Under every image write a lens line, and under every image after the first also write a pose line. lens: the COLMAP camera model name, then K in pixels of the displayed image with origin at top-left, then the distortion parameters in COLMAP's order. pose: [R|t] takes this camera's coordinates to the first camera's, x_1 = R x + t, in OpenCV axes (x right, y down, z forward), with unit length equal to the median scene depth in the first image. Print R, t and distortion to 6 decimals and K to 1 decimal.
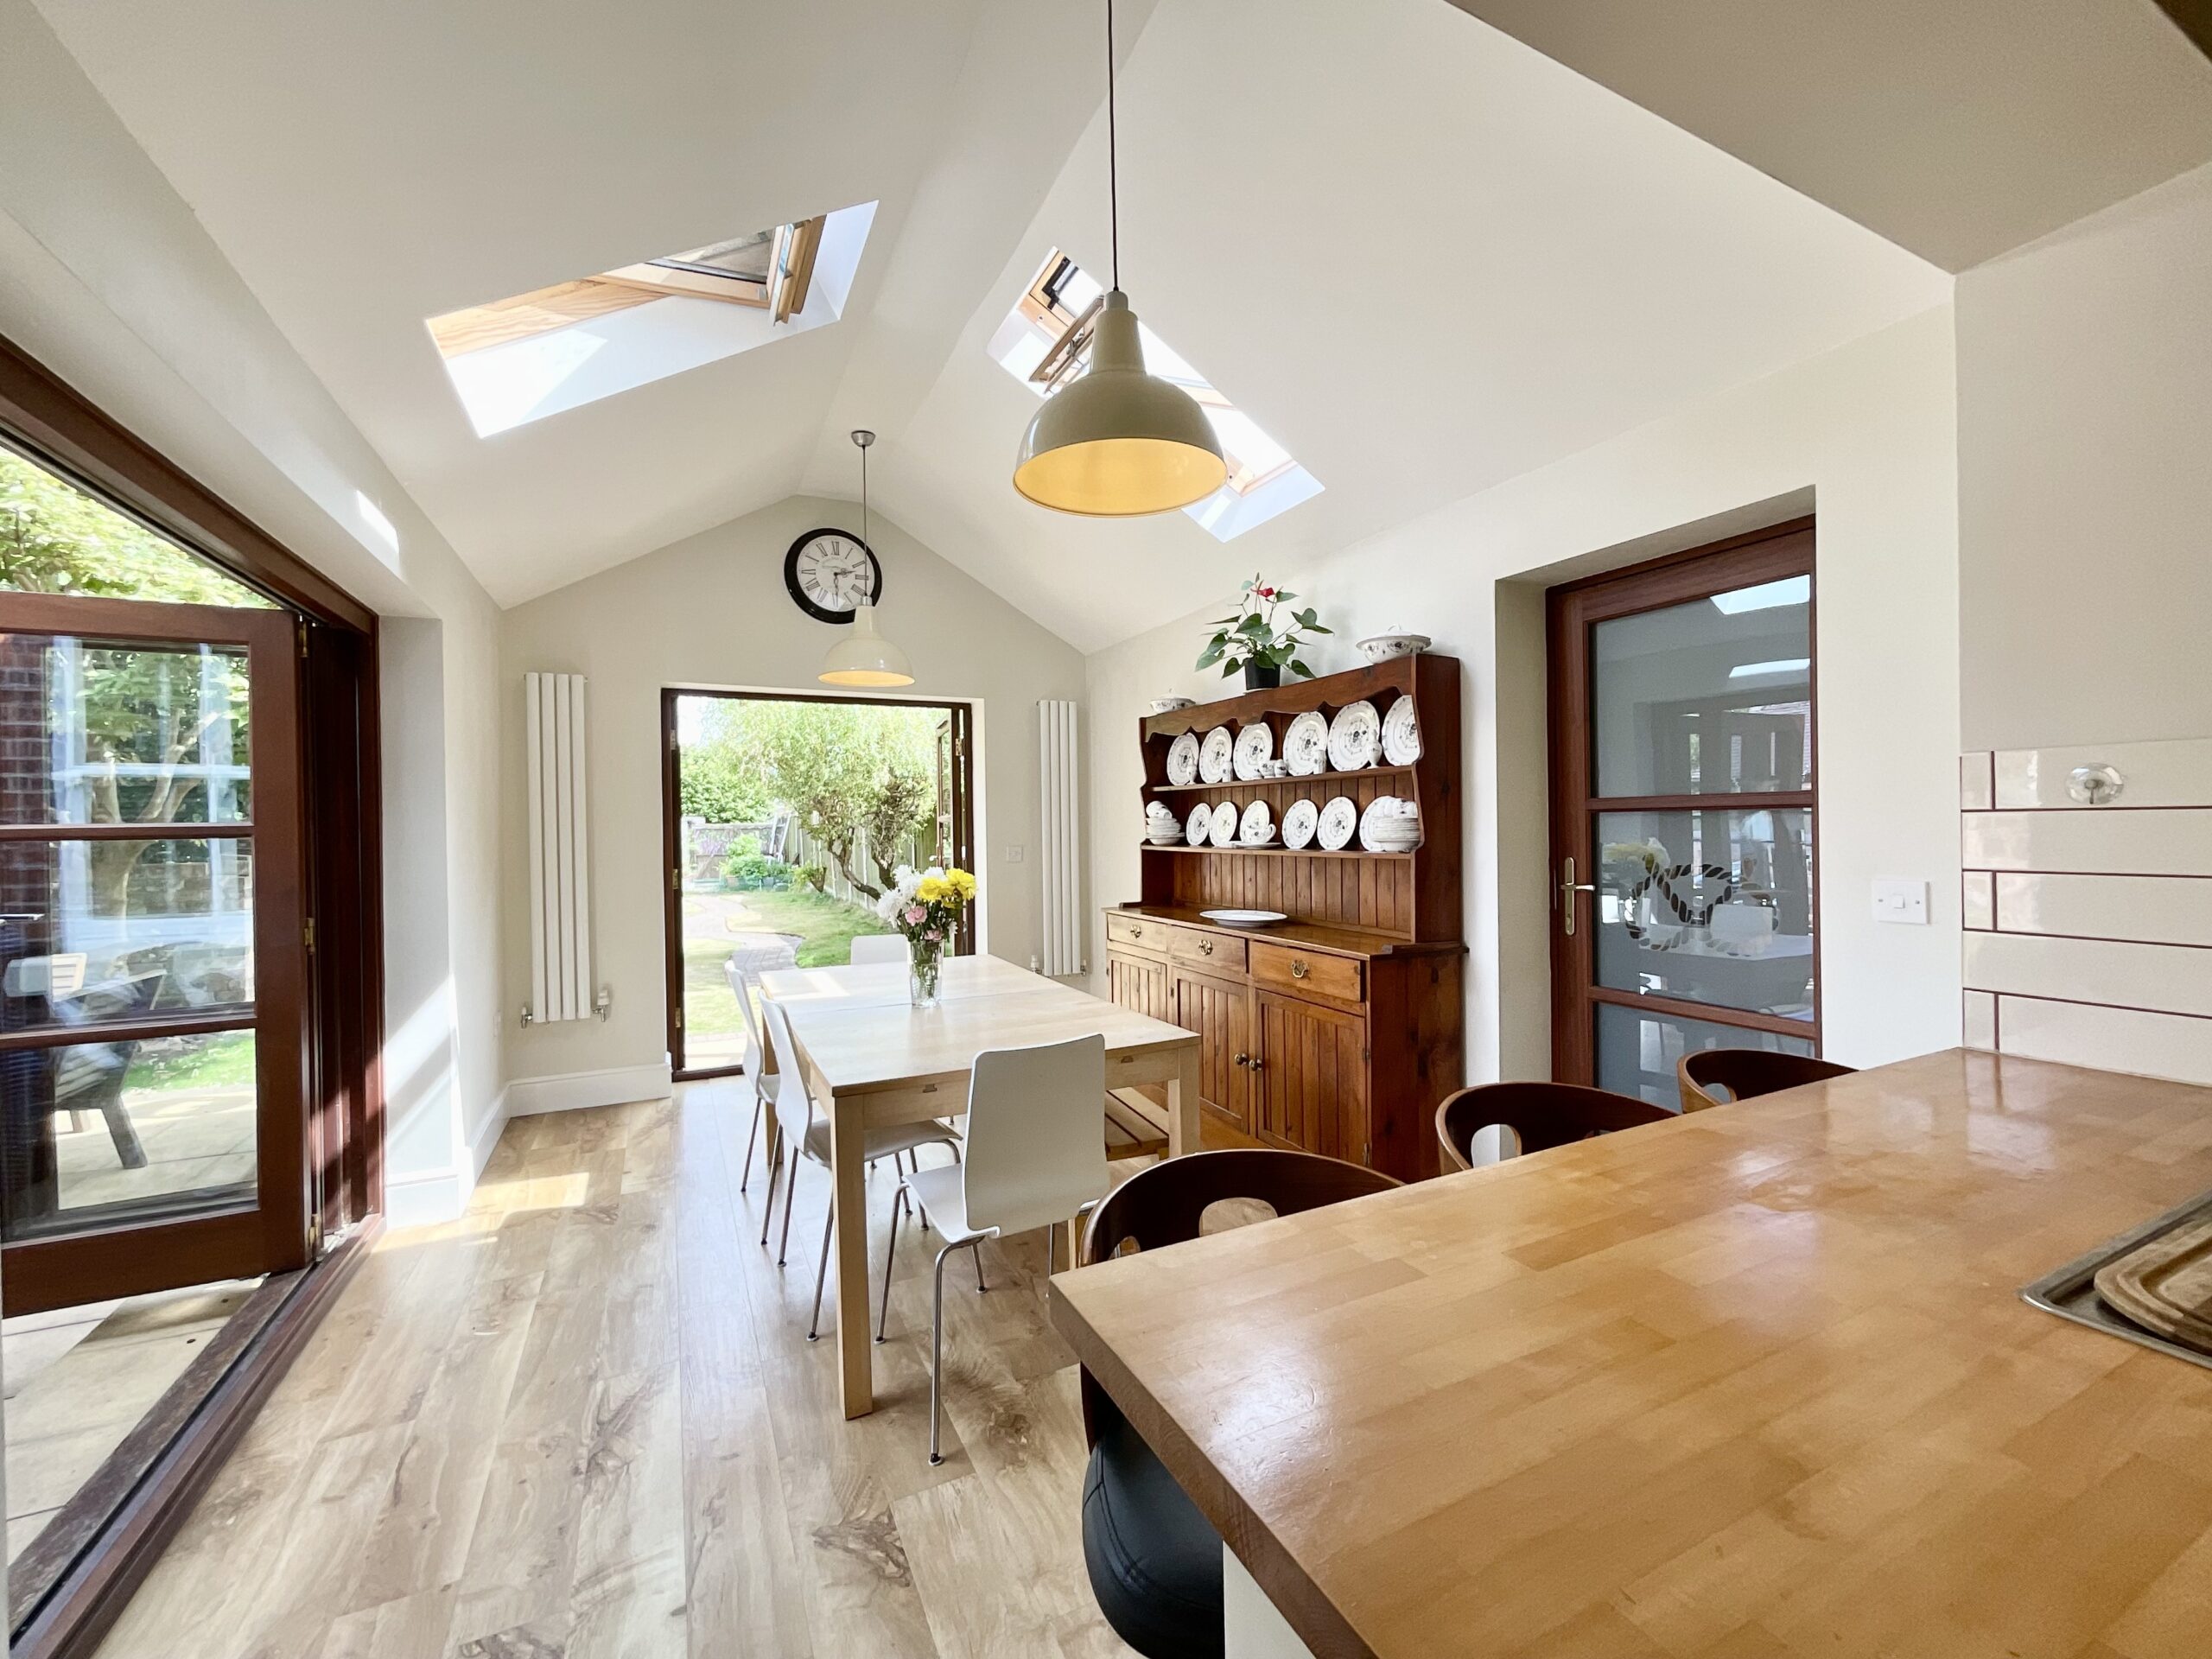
lens RADIAL K [[897.0, 0, 1106.3], [0, 897.0, 827.6], [0, 0, 1]] dist [-0.004042, -0.000458]
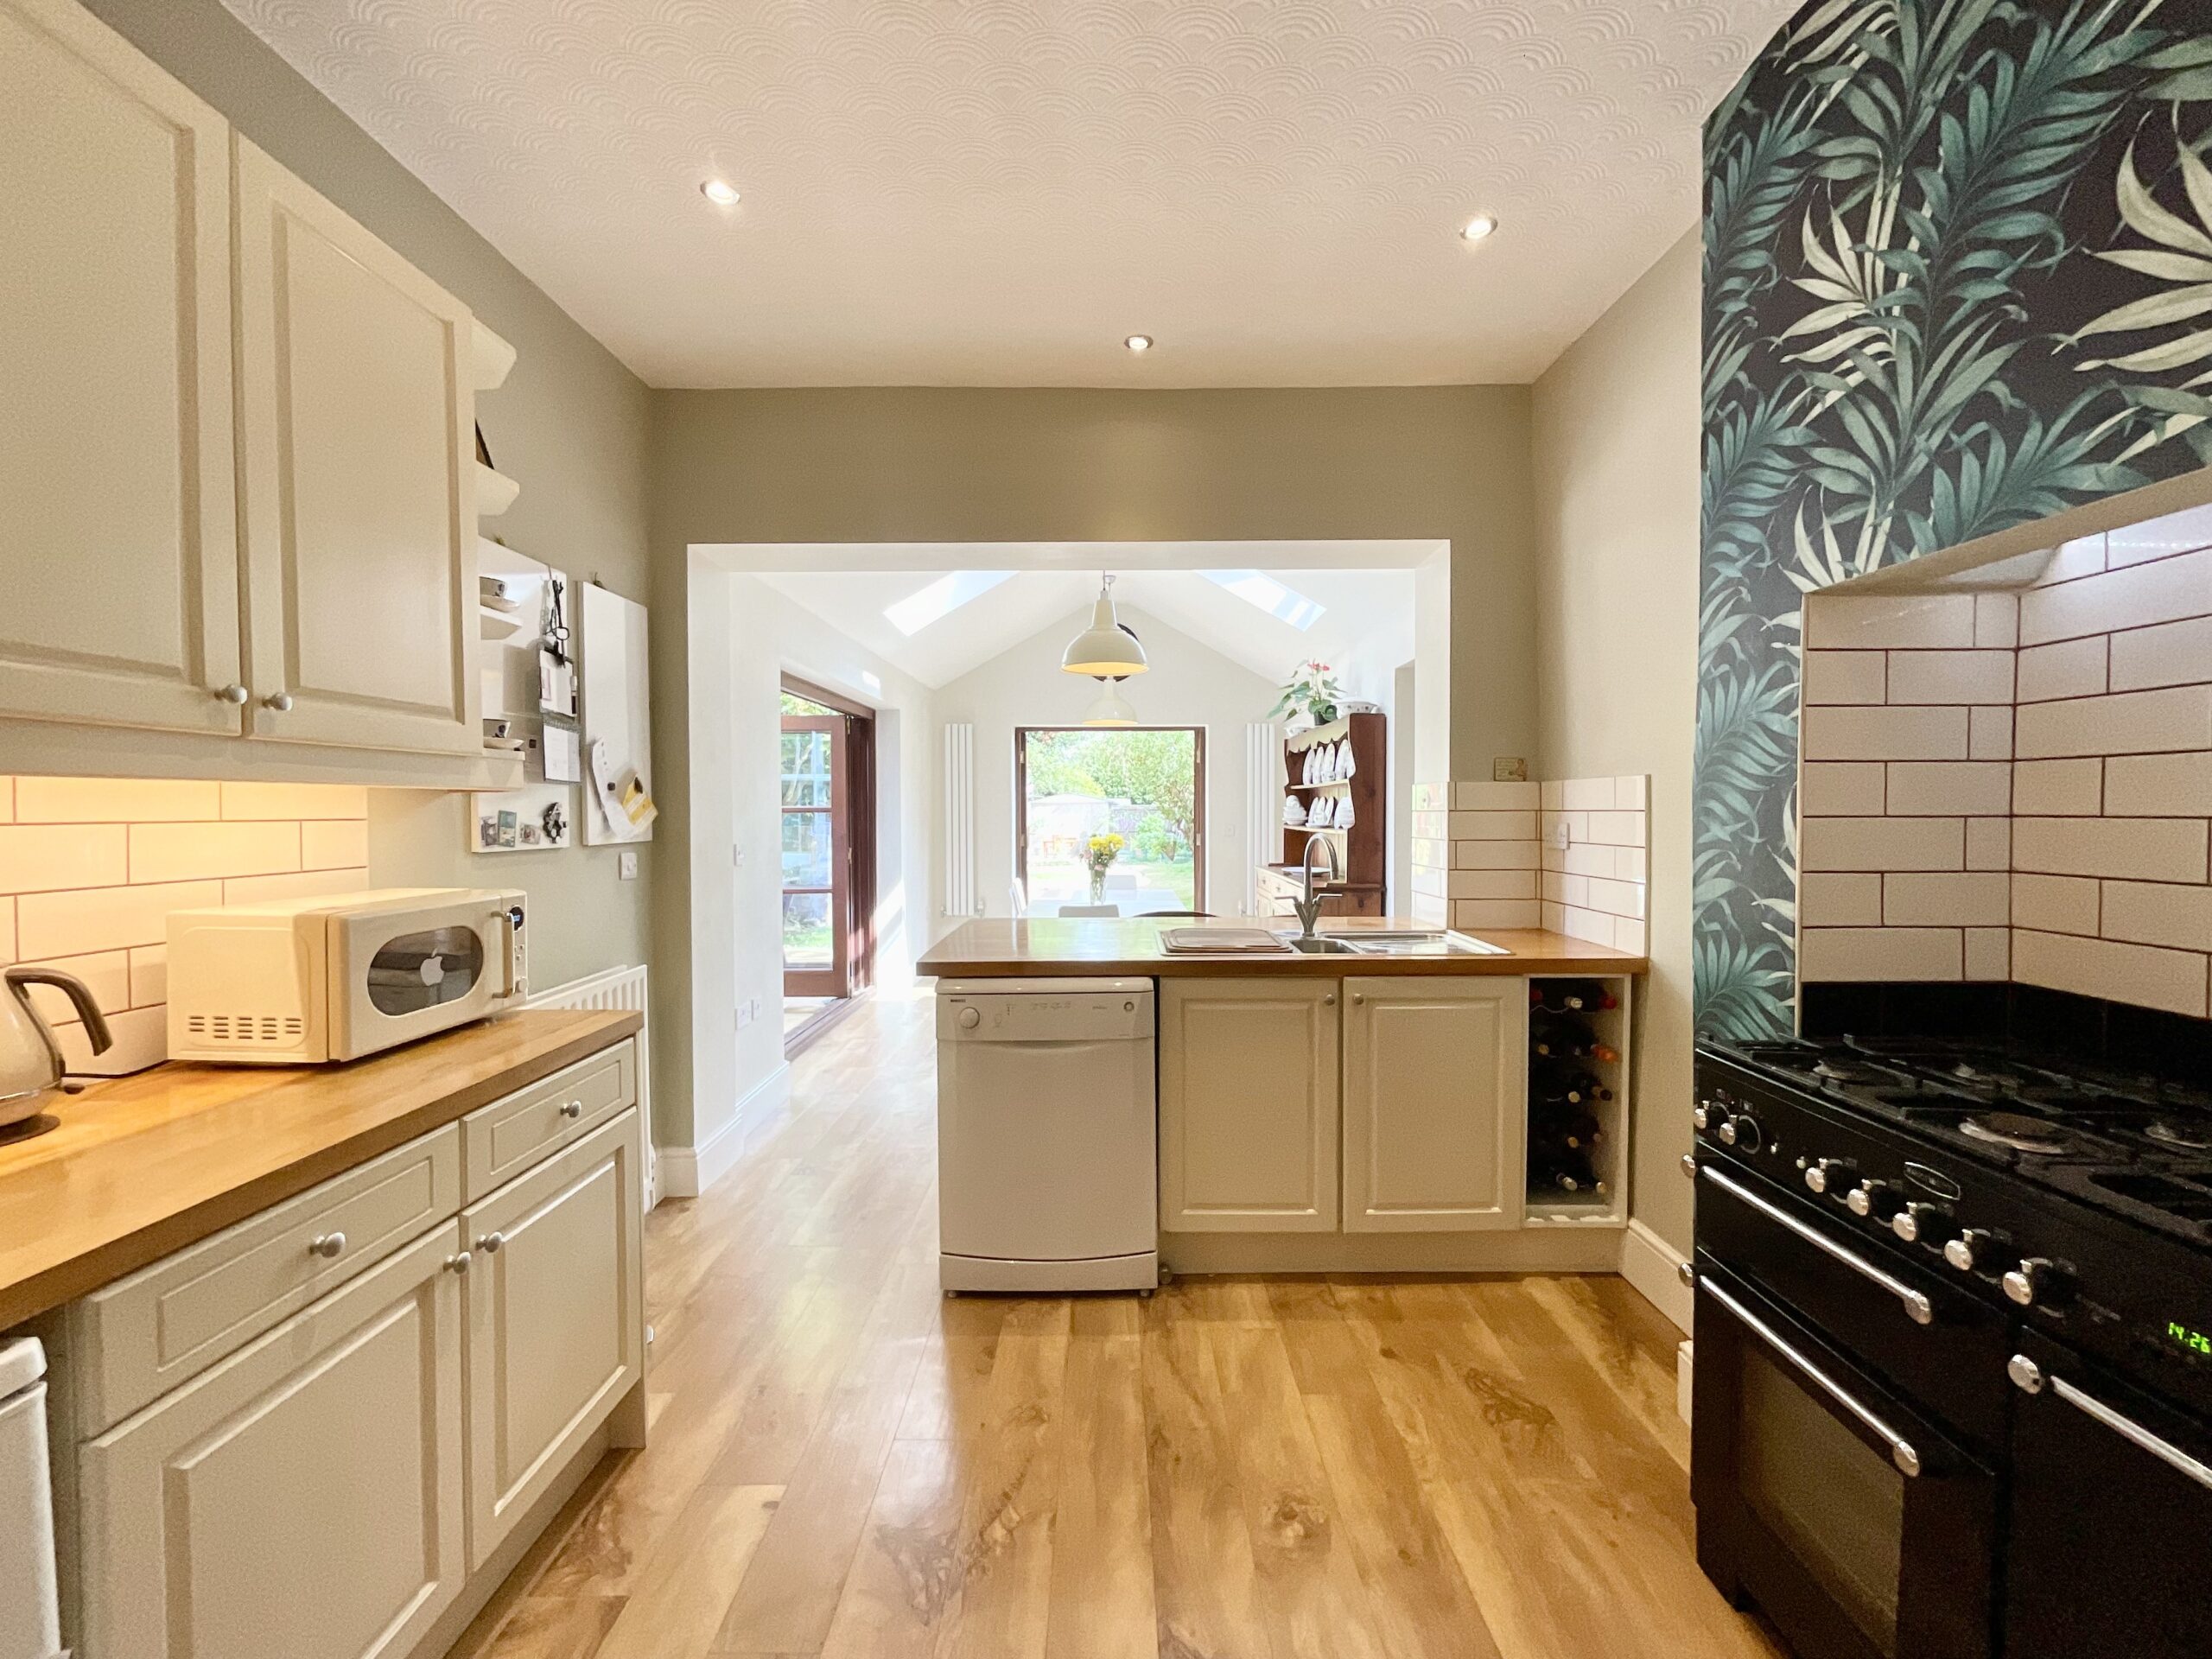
lens RADIAL K [[897.0, 0, 1111.9], [0, 897.0, 823.3], [0, 0, 1]] dist [-0.004042, -0.000458]
pose [[0.894230, 0.016865, -0.447290, 0.497154], [-0.010321, 0.999801, 0.017063, -0.006952], [0.447489, -0.010642, 0.894226, -0.508796]]
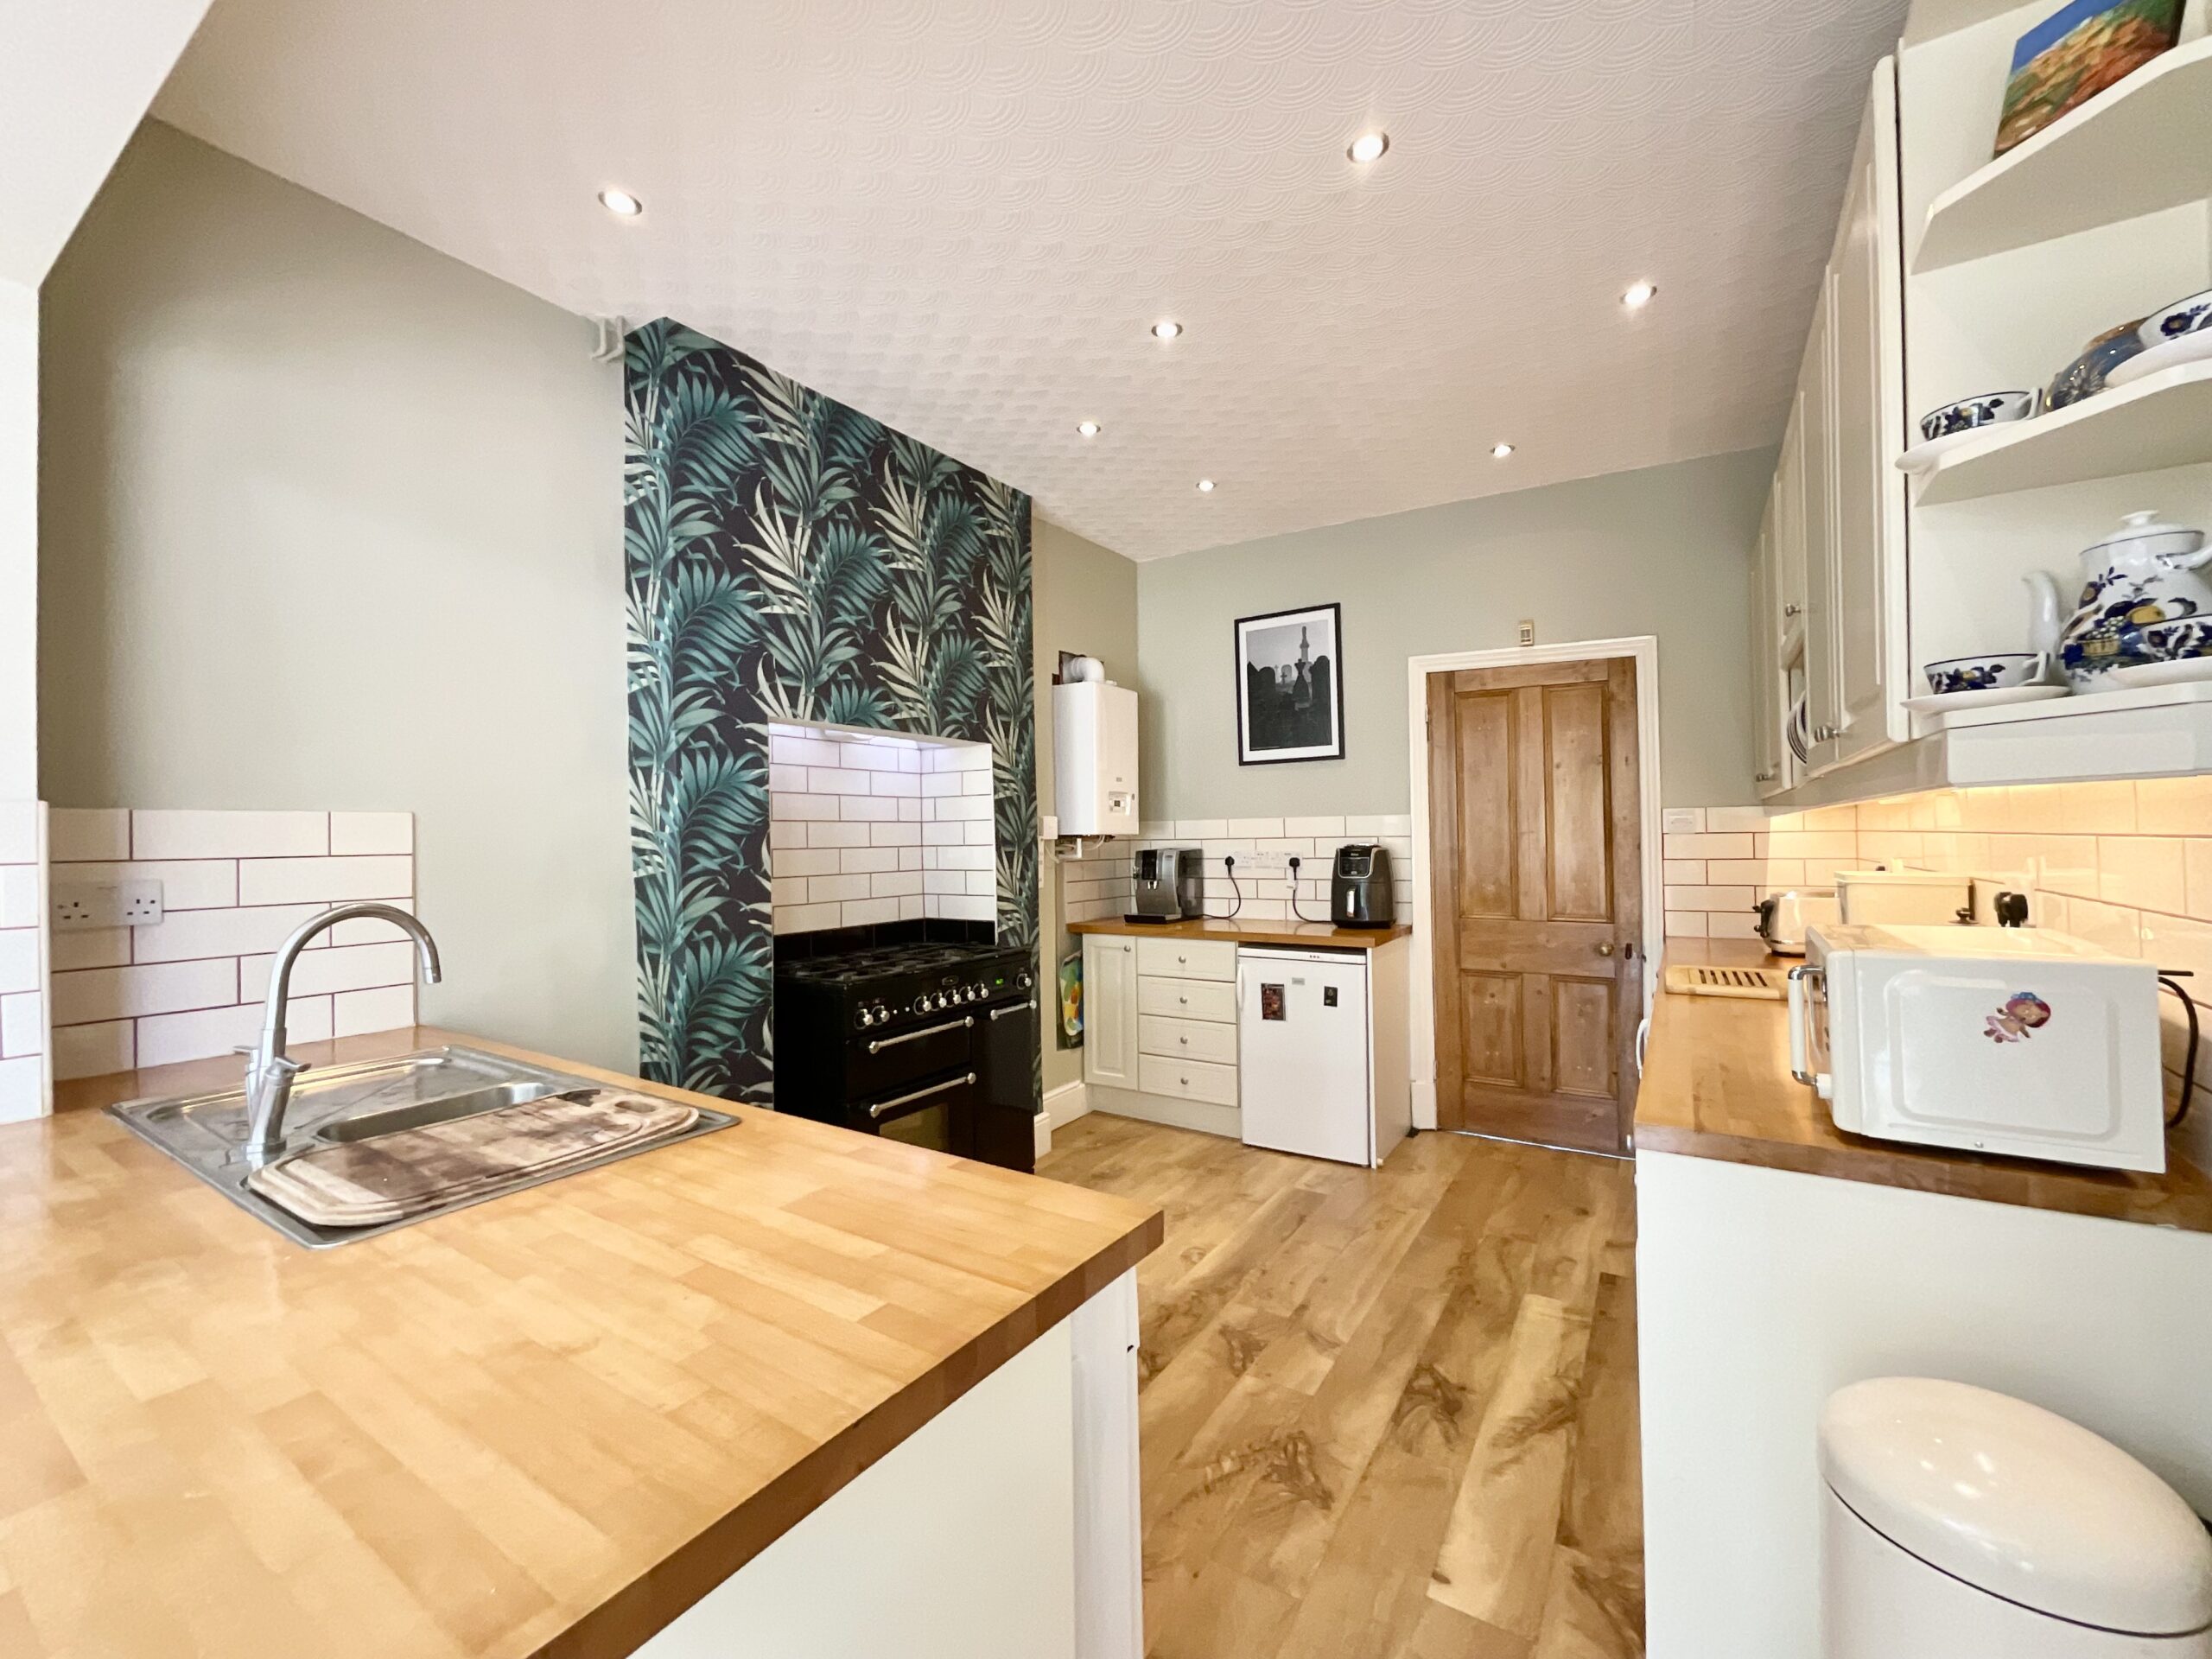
lens RADIAL K [[897.0, 0, 1118.0], [0, 897.0, 828.4], [0, 0, 1]] dist [-0.004042, -0.000458]
pose [[-0.521639, 0.035313, 0.852435, -0.165392], [0.031796, 0.999254, -0.021938, 0.000673], [-0.852574, 0.015660, -0.522372, 0.178373]]
